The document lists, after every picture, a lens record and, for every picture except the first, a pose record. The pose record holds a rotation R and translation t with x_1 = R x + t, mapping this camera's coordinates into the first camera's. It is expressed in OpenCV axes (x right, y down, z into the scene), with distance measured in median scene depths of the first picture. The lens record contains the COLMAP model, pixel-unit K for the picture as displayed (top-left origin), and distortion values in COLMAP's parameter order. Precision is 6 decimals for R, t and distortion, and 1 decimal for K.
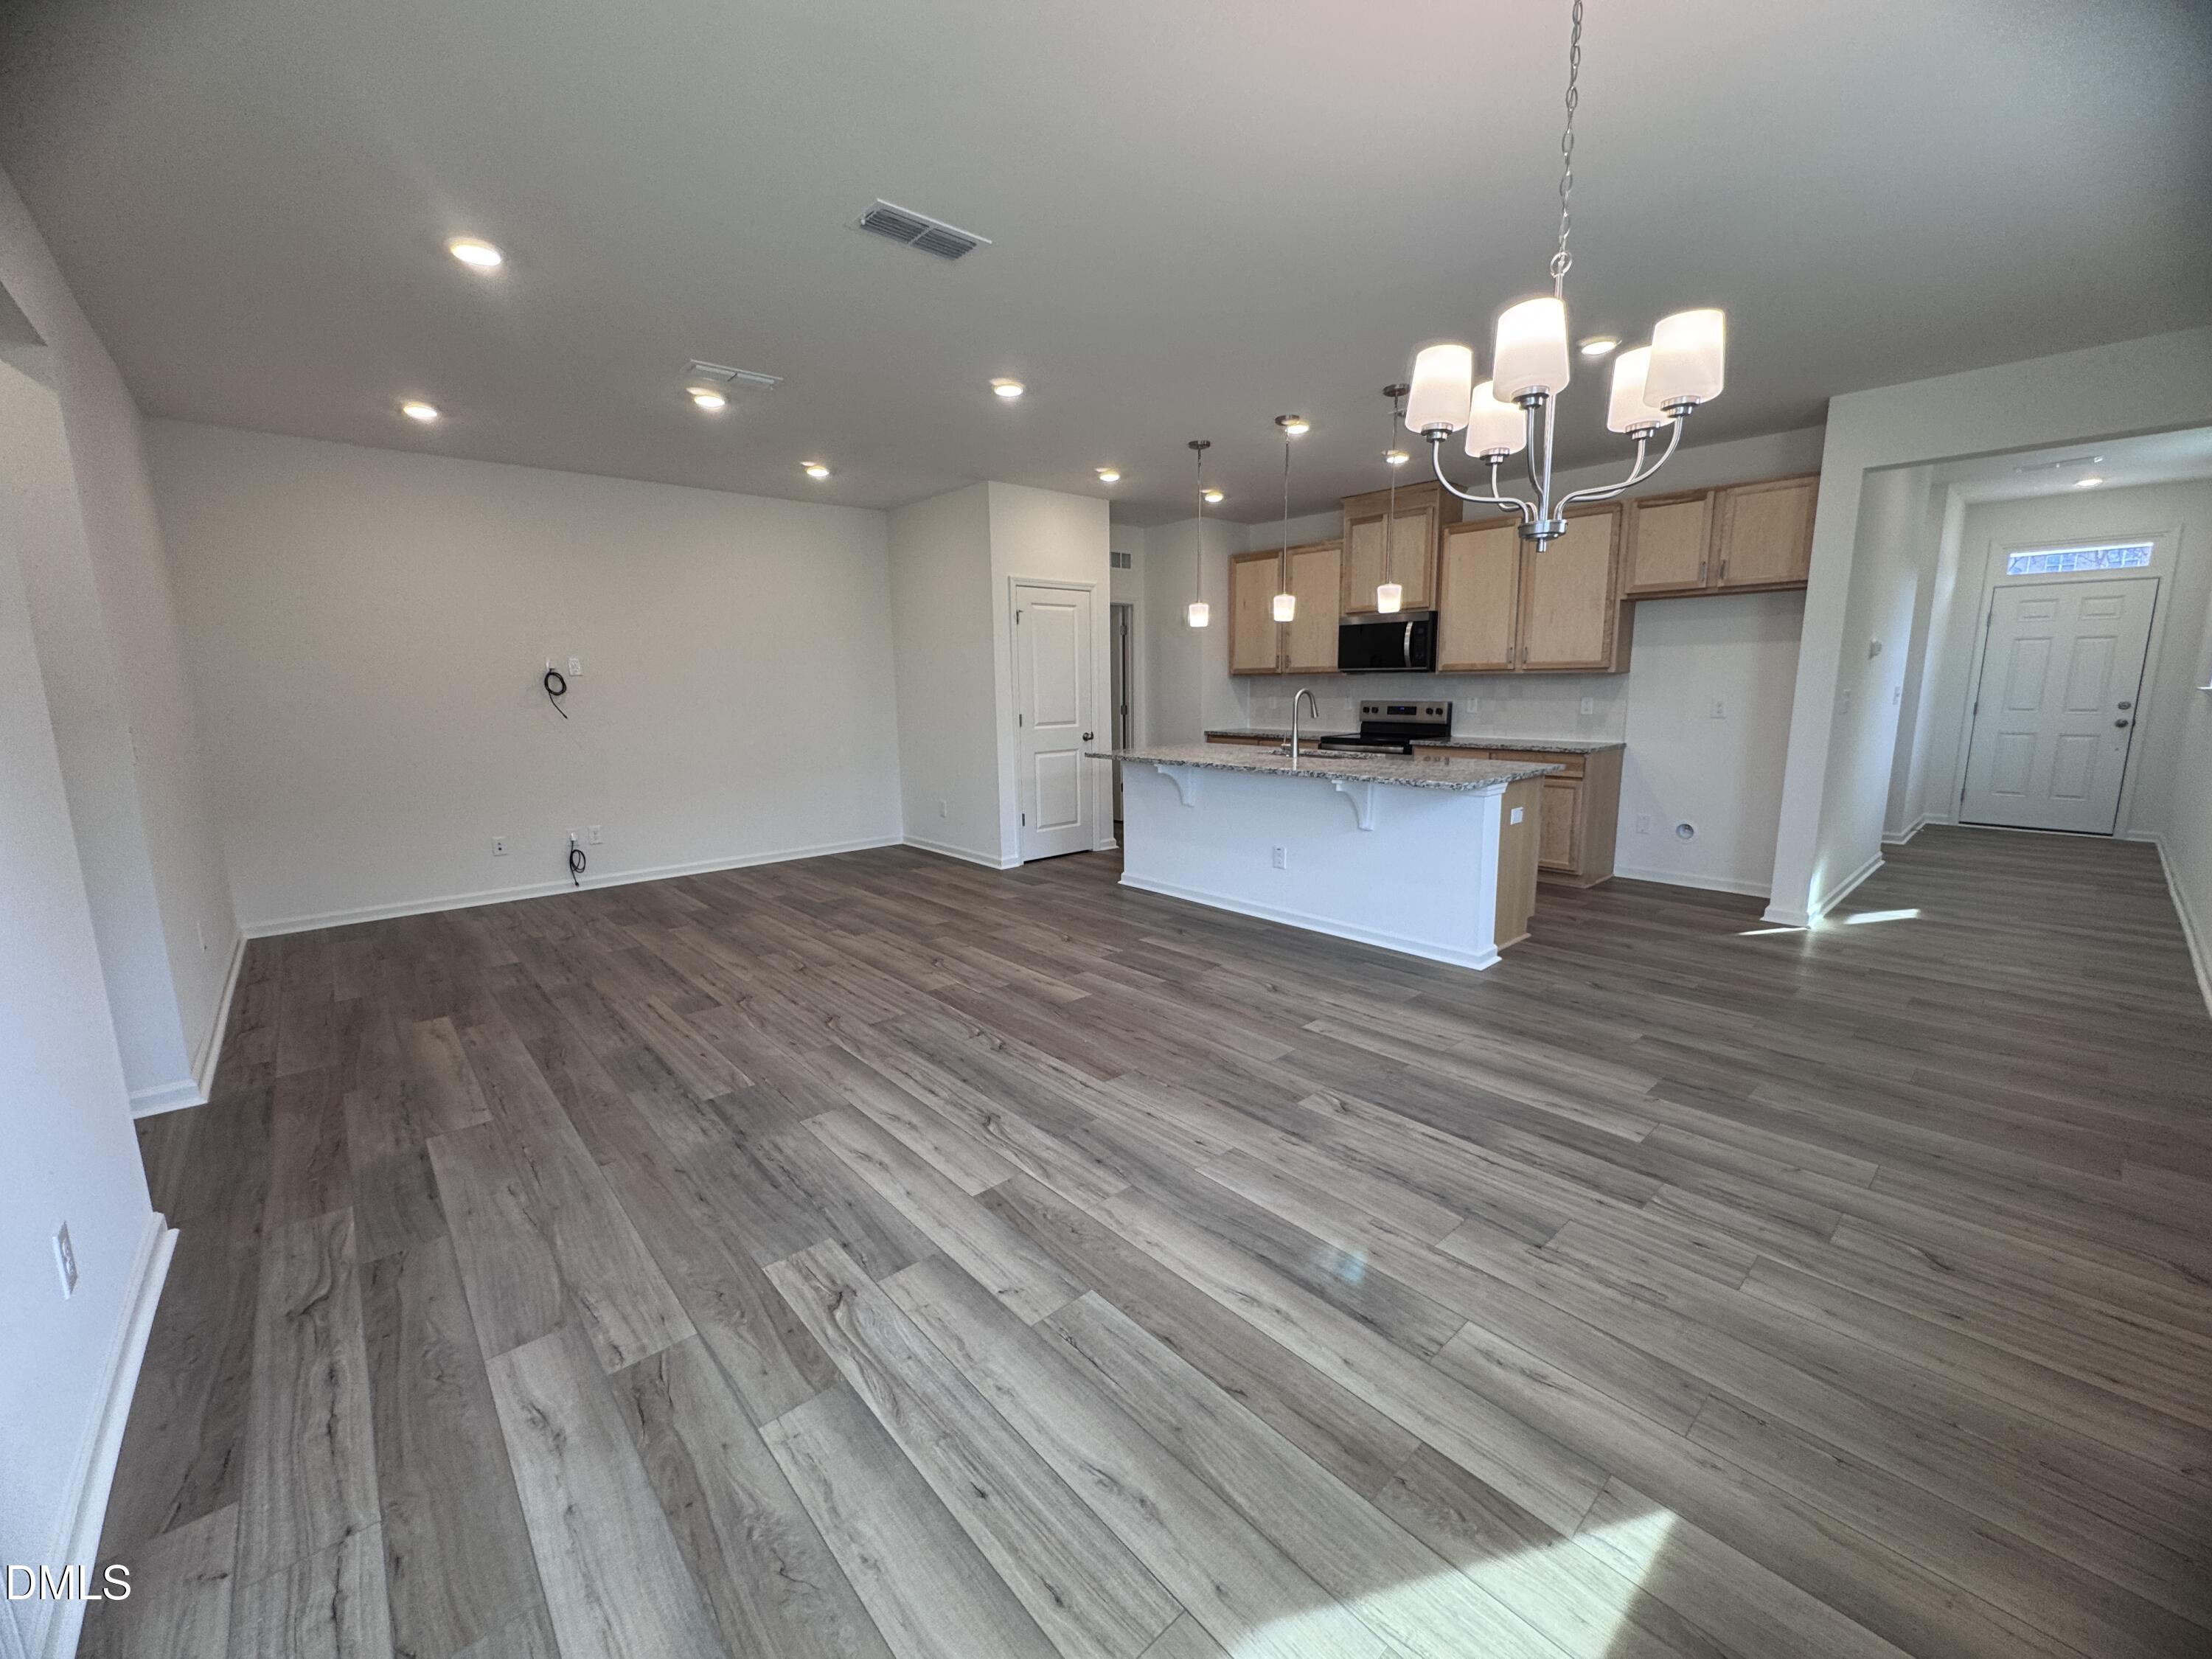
lens RADIAL K [[884.8, 0, 1106.0], [0, 884.8, 829.5], [0, 0, 1]] dist [-0.002355, -0.000407]
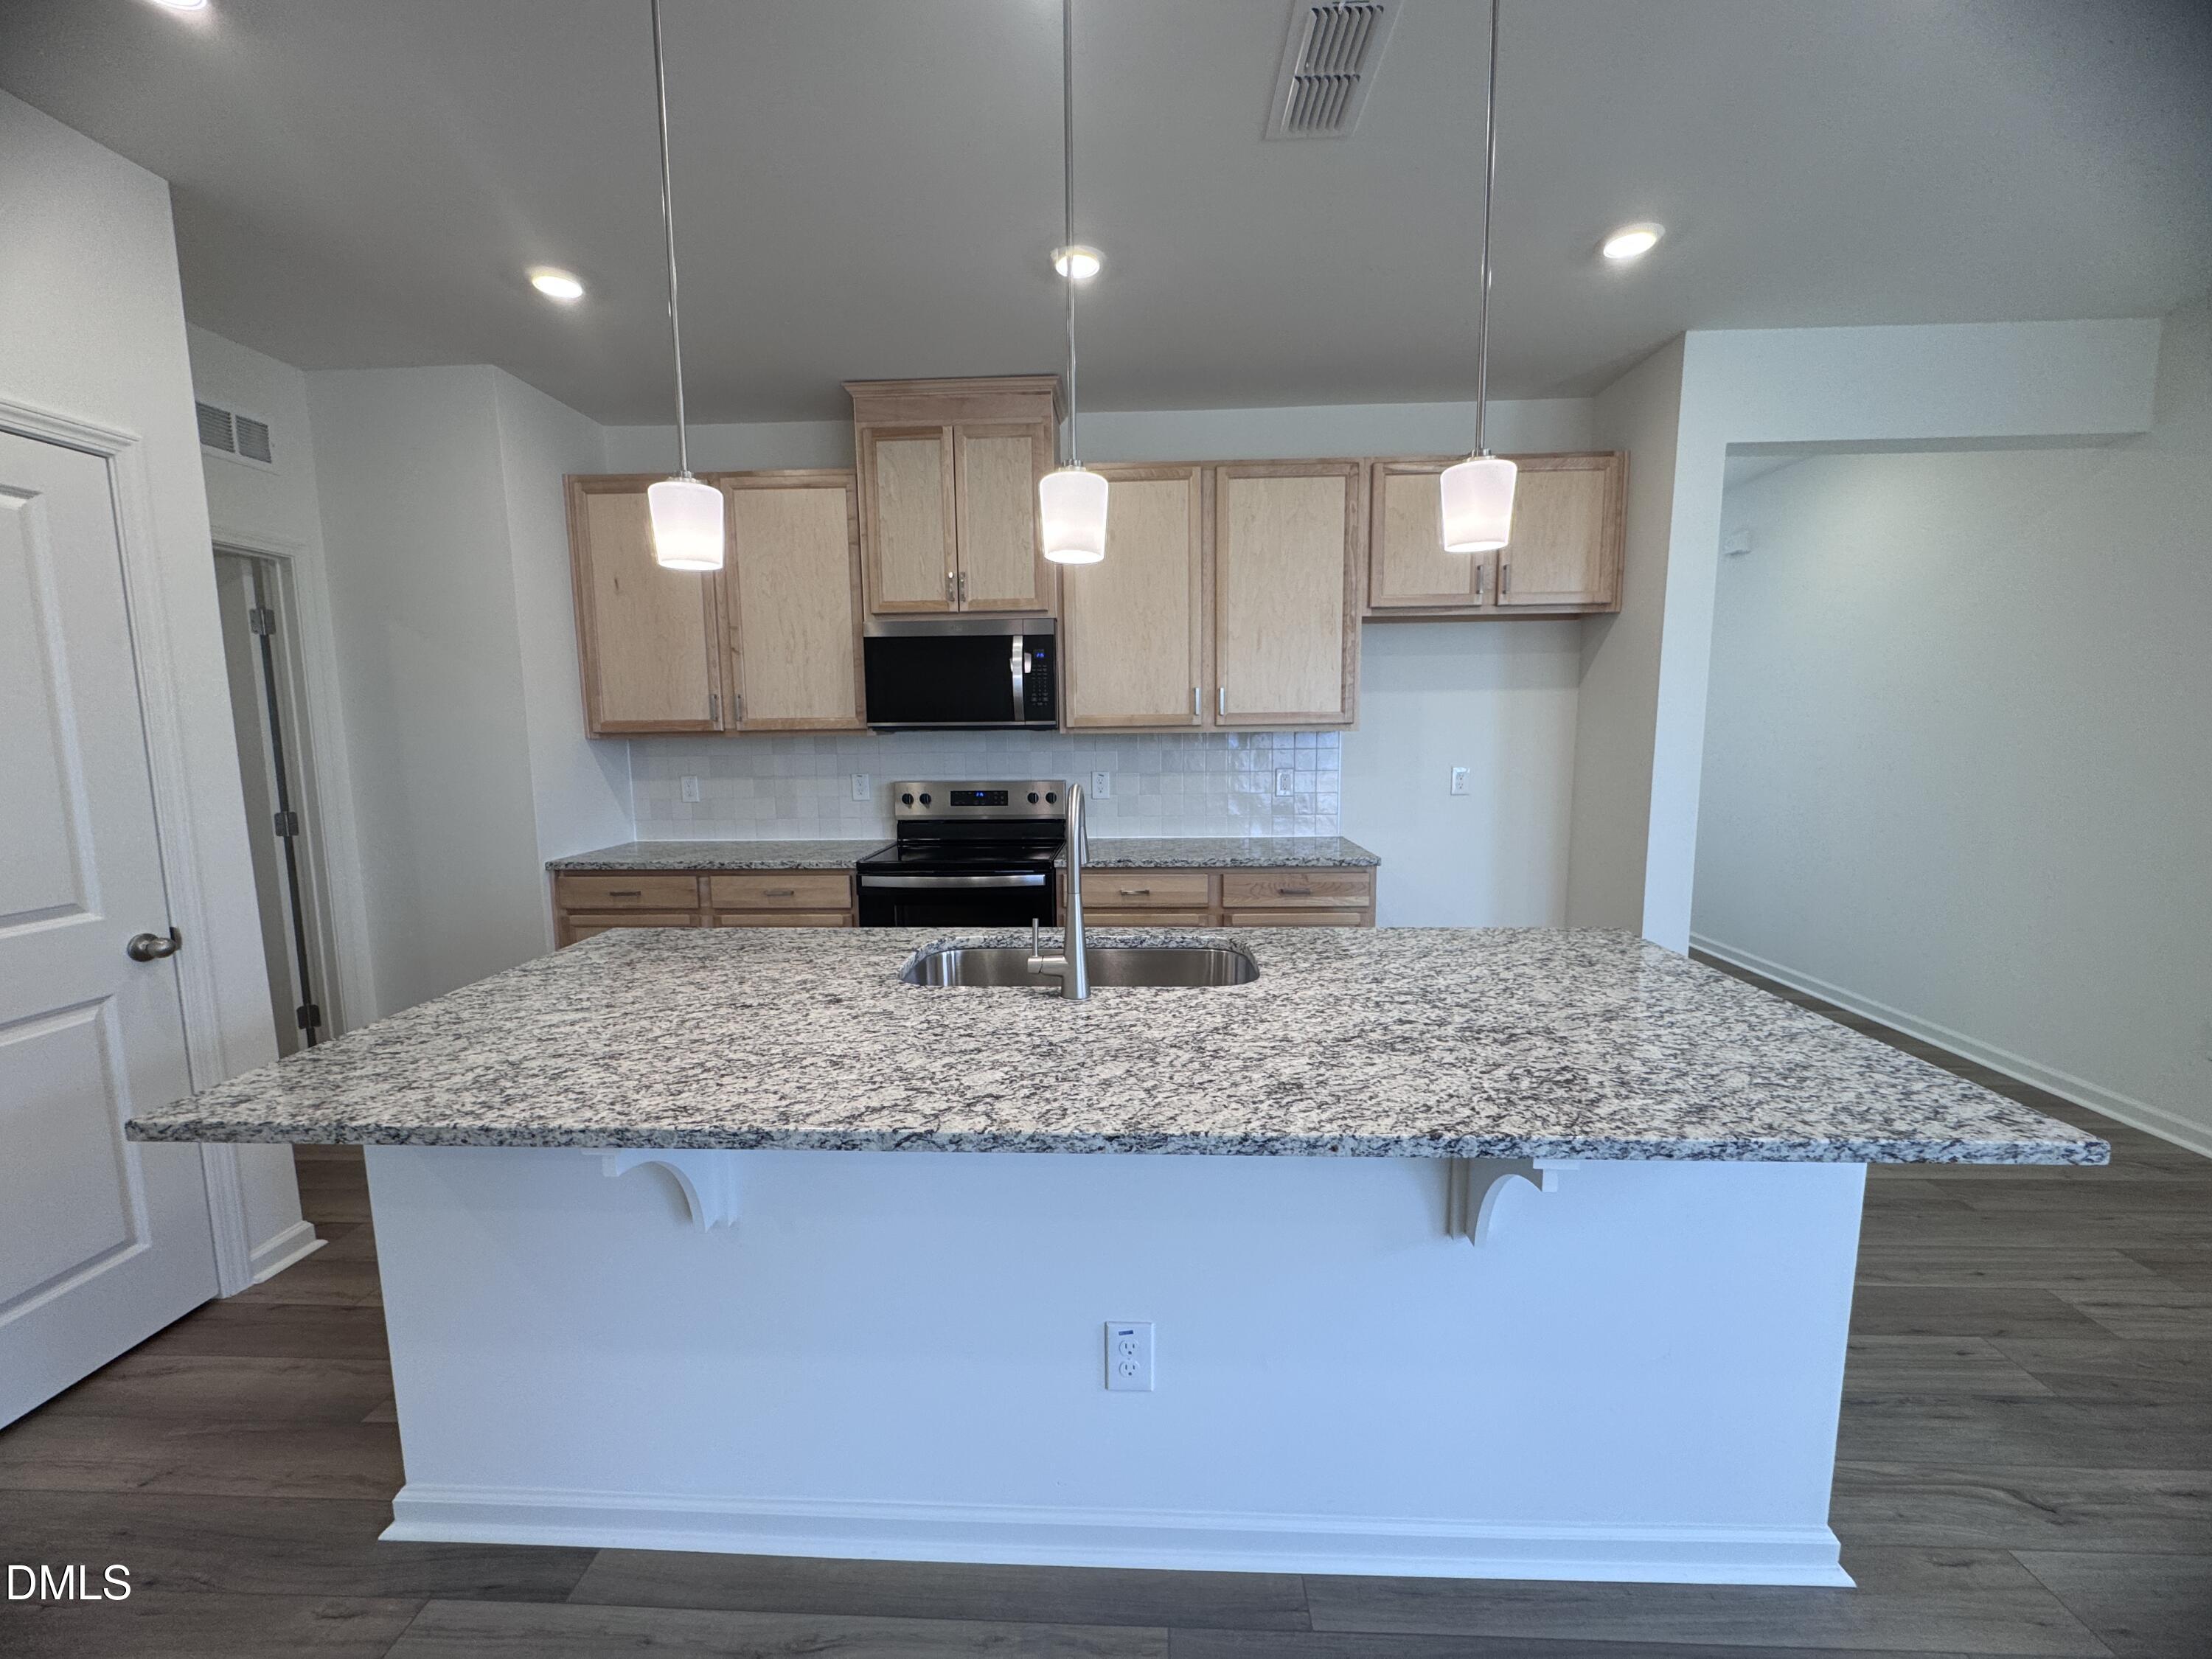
lens RADIAL K [[884.8, 0, 1106.0], [0, 884.8, 829.5], [0, 0, 1]] dist [-0.002355, -0.000407]
pose [[0.701365, -0.081506, 0.708127, -0.002755], [0.122506, 0.992442, -0.007105, -0.102427], [-0.702196, 0.091733, 0.706049, 0.560314]]
